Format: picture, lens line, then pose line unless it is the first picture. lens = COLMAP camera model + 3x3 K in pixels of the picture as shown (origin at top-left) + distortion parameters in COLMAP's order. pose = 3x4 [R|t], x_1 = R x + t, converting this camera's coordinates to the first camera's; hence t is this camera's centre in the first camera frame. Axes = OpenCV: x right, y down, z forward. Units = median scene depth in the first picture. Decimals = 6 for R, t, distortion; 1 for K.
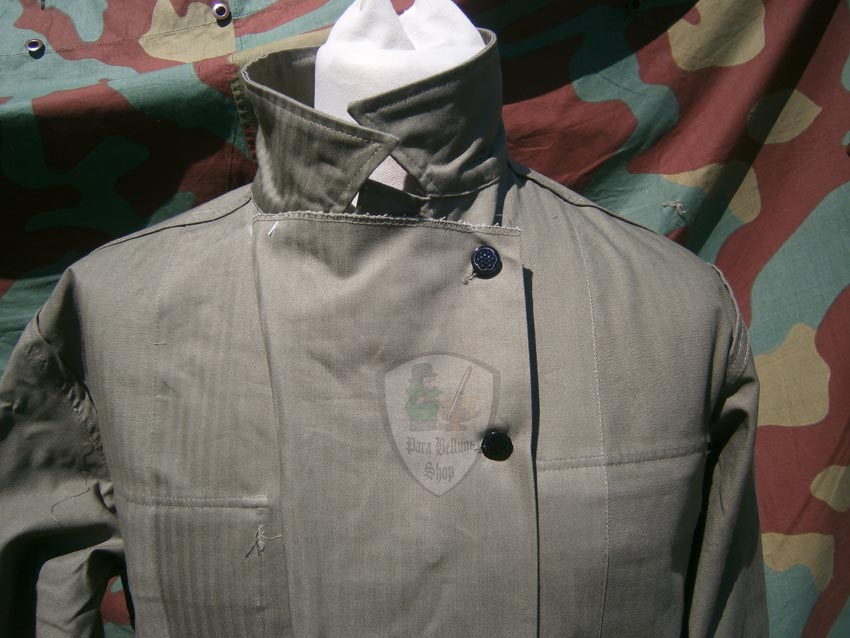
lens RADIAL K [[713.3, 0, 425.0], [0, 713.3, 319.0], [0, 0, 1]] dist [0.011628, 0.002329]
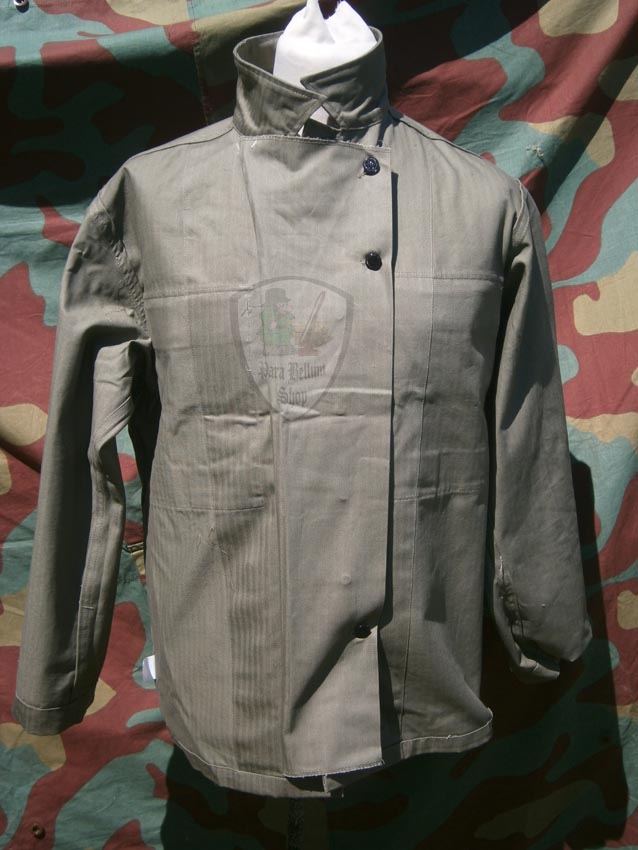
lens RADIAL K [[1140.4, 0, 319.0], [0, 1140.4, 425.0], [0, 0, 1]] dist [0.000268, -0.010150]
pose [[0.999560, 0.027607, 0.010852, -0.058633], [-0.028257, 0.997475, 0.065148, 0.374942], [-0.009026, -0.065426, 0.997817, -1.858175]]
